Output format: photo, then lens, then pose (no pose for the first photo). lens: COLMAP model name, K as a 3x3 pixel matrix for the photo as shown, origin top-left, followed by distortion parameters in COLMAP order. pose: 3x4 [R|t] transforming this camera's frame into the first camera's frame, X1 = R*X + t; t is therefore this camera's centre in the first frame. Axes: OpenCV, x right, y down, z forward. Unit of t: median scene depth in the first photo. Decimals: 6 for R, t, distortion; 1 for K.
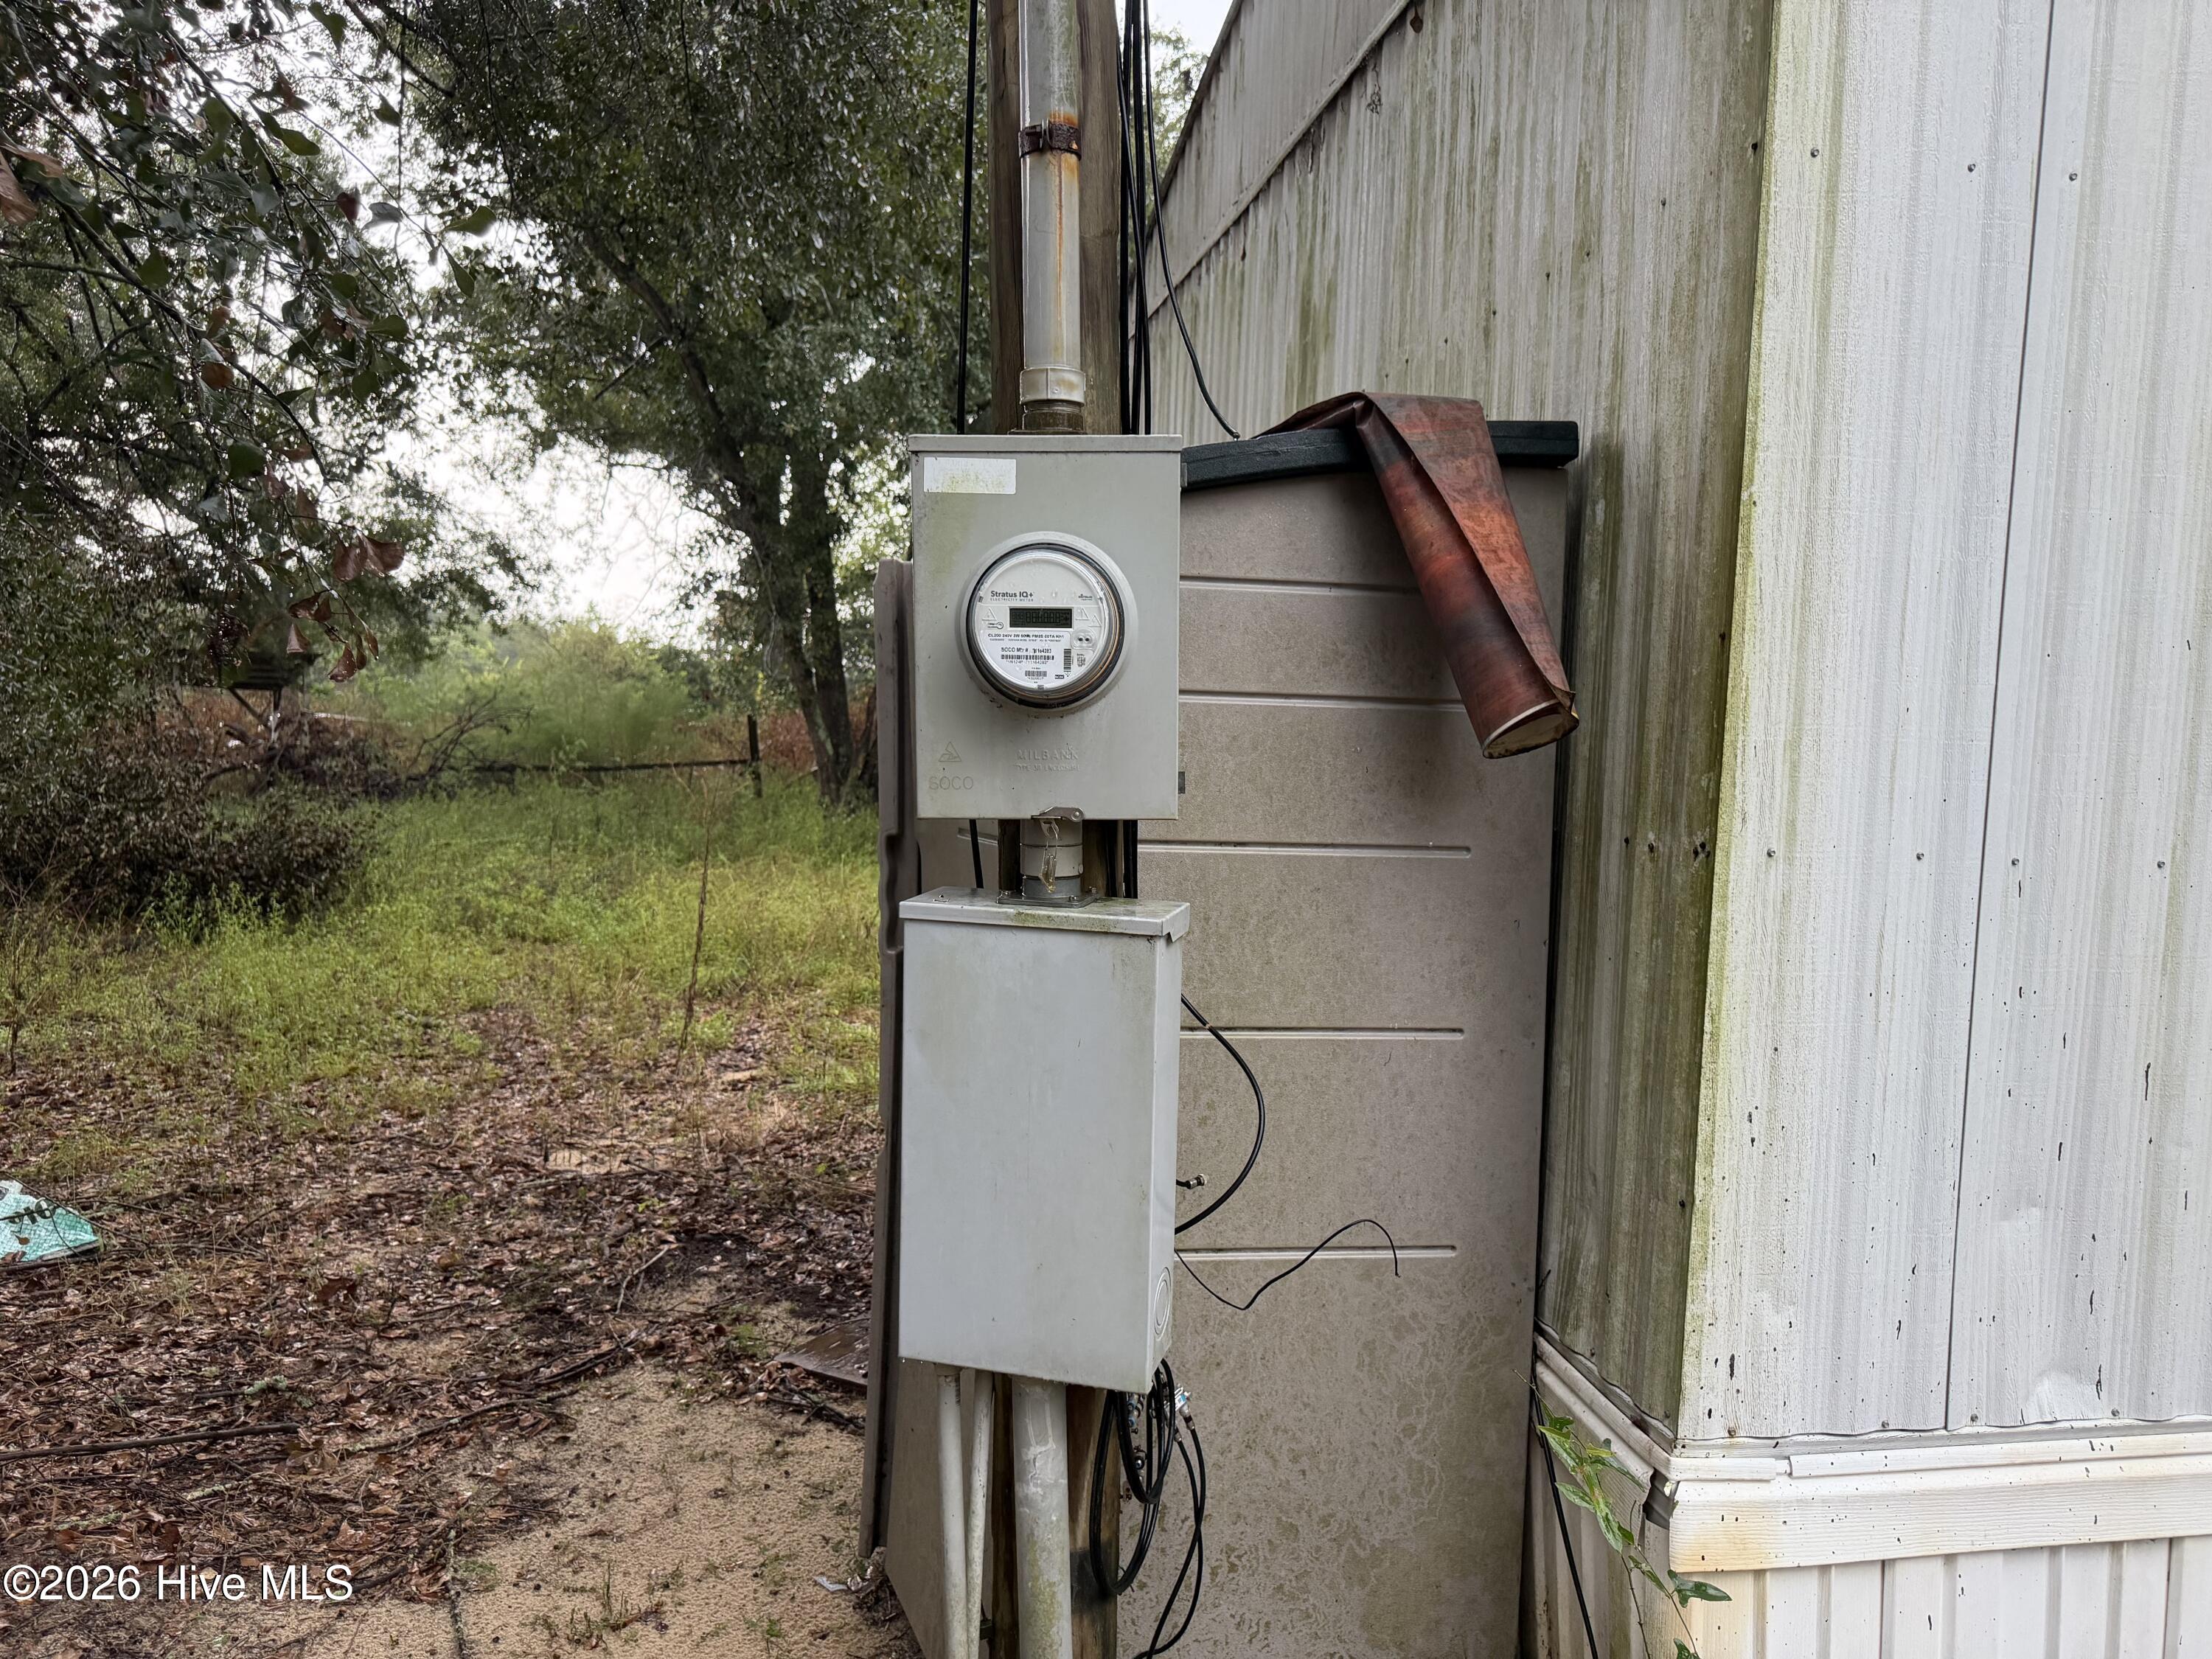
lens RADIAL K [[1542.6, 0, 1110.7], [0, 1542.6, 833.5], [0, 0, 1]] dist [0.012799, 0.001456]
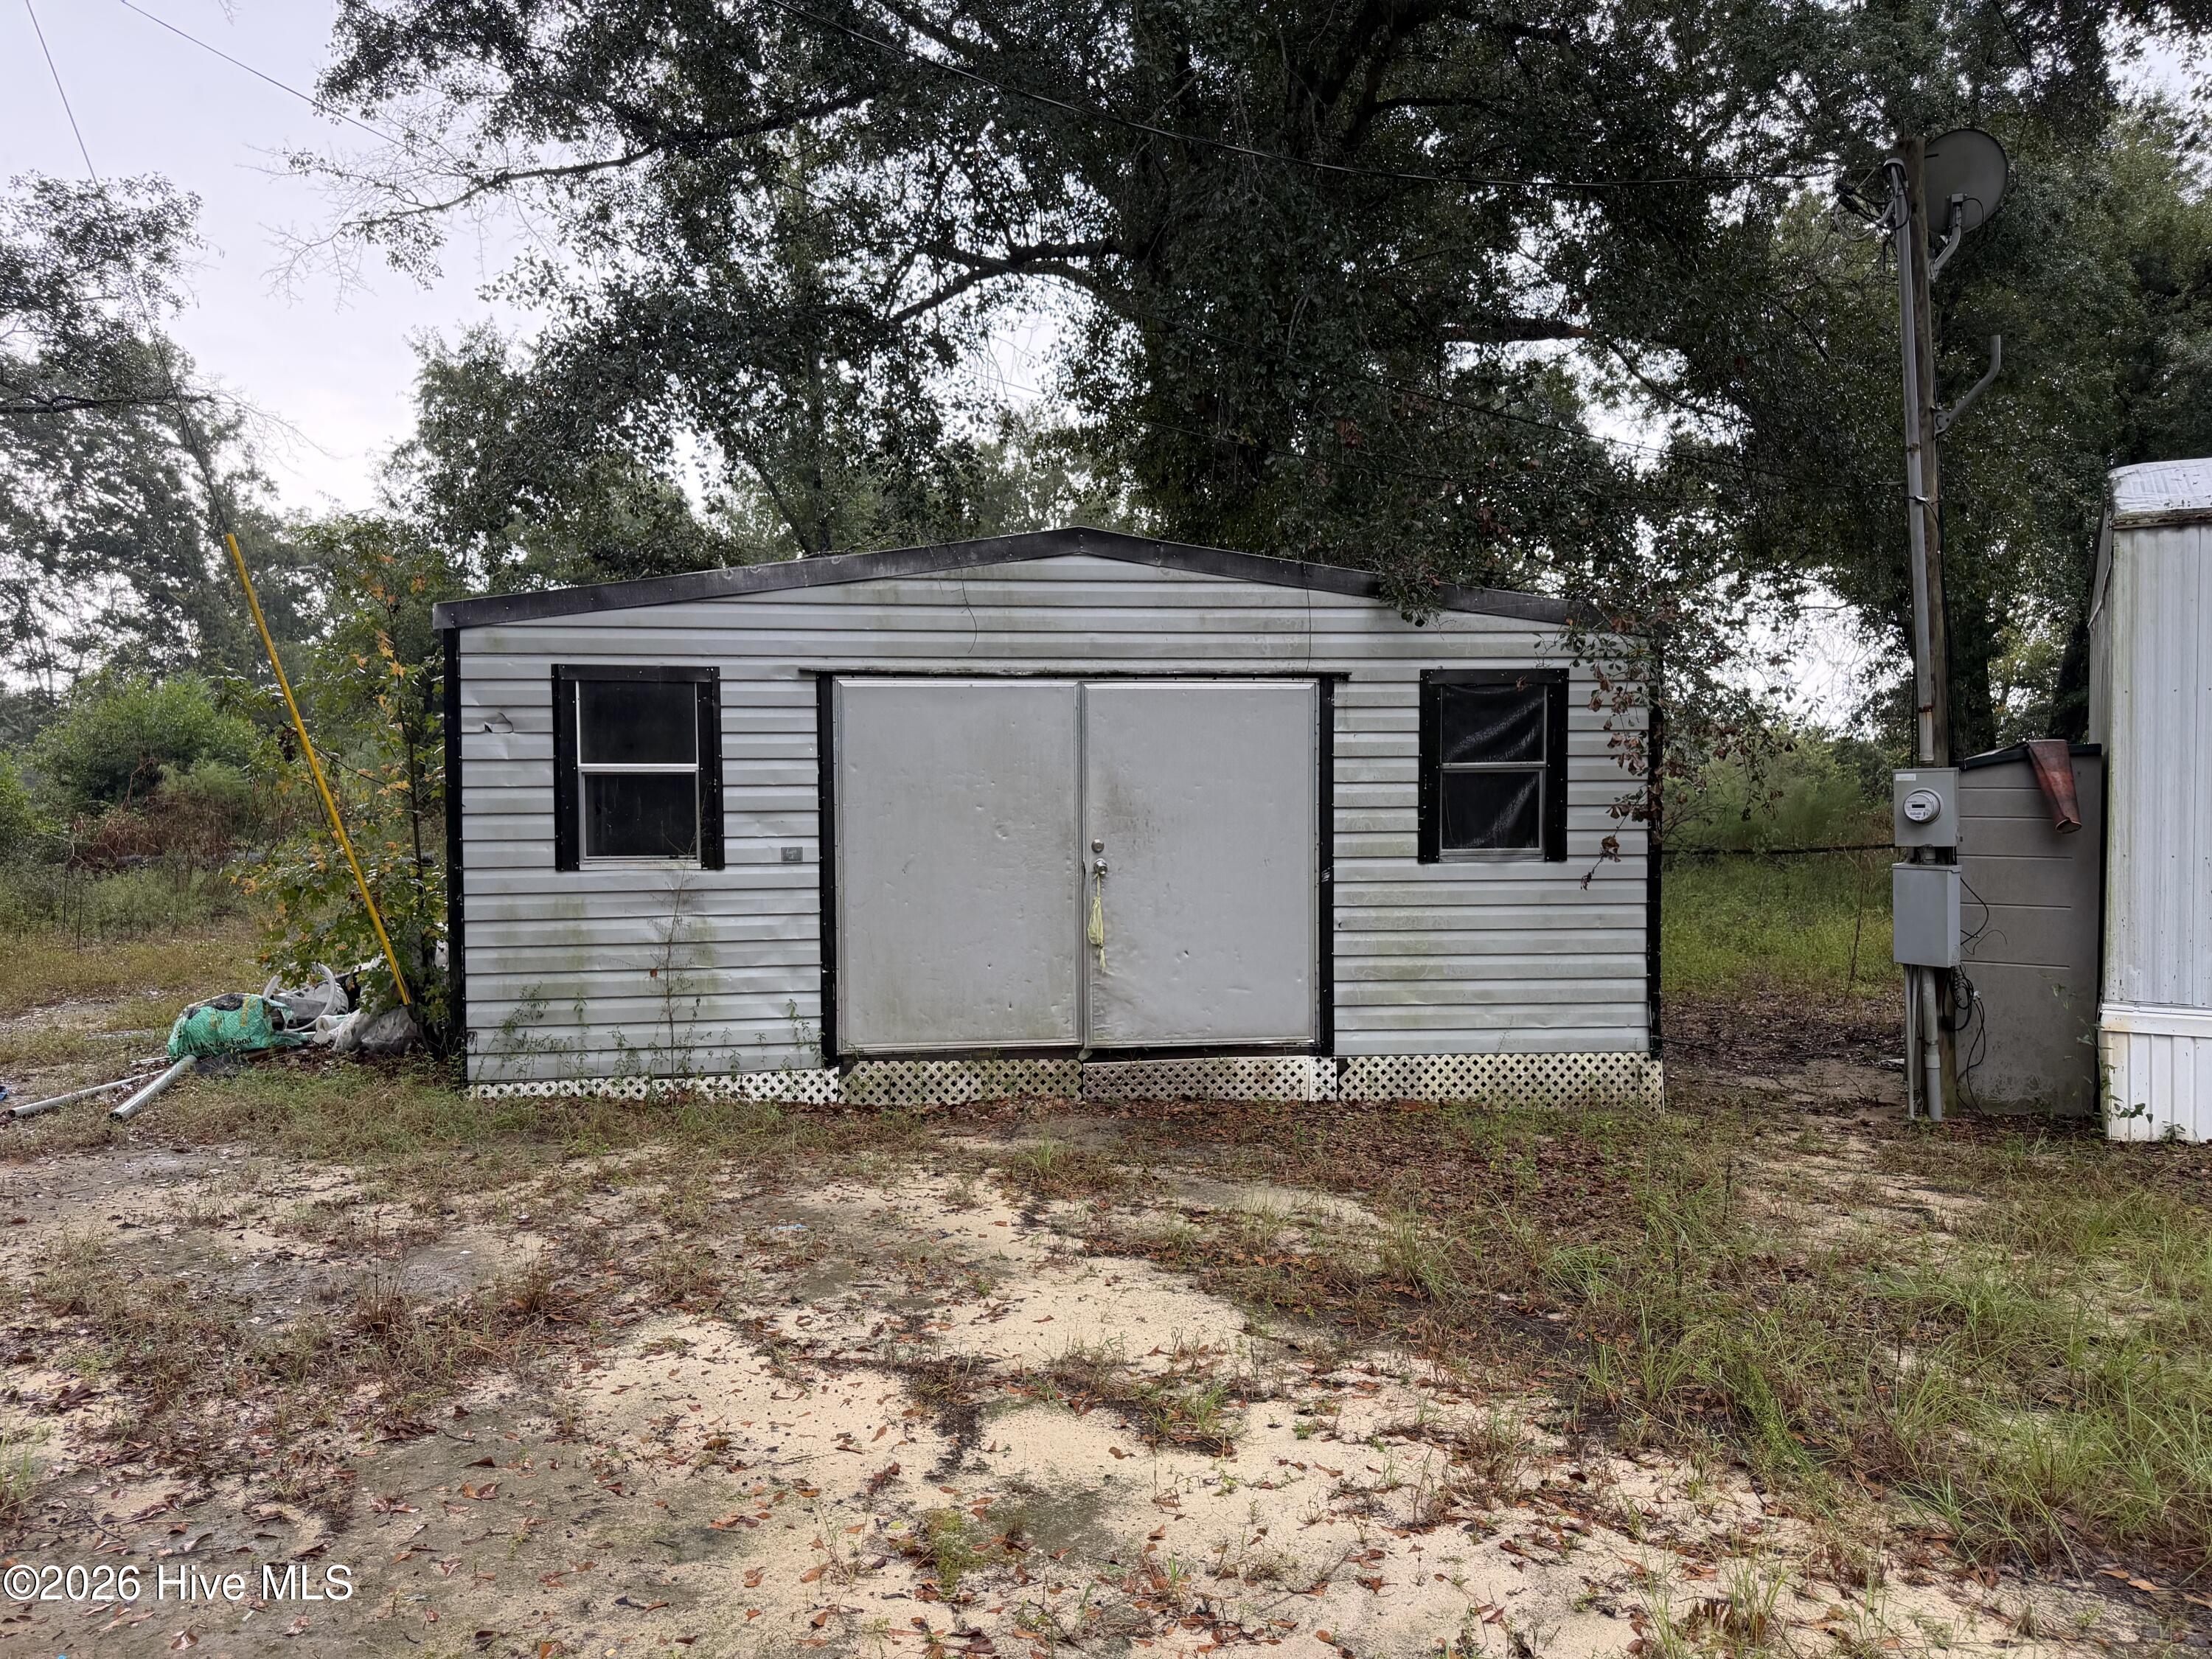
lens RADIAL K [[1542.6, 0, 1110.3], [0, 1542.6, 829.4], [0, 0, 1]] dist [0.012799, 0.001456]
pose [[0.751654, -0.009079, -0.659495, 1.096947], [-0.030149, 0.998387, -0.048106, 0.218439], [0.658868, 0.056043, 0.750168, -3.828415]]
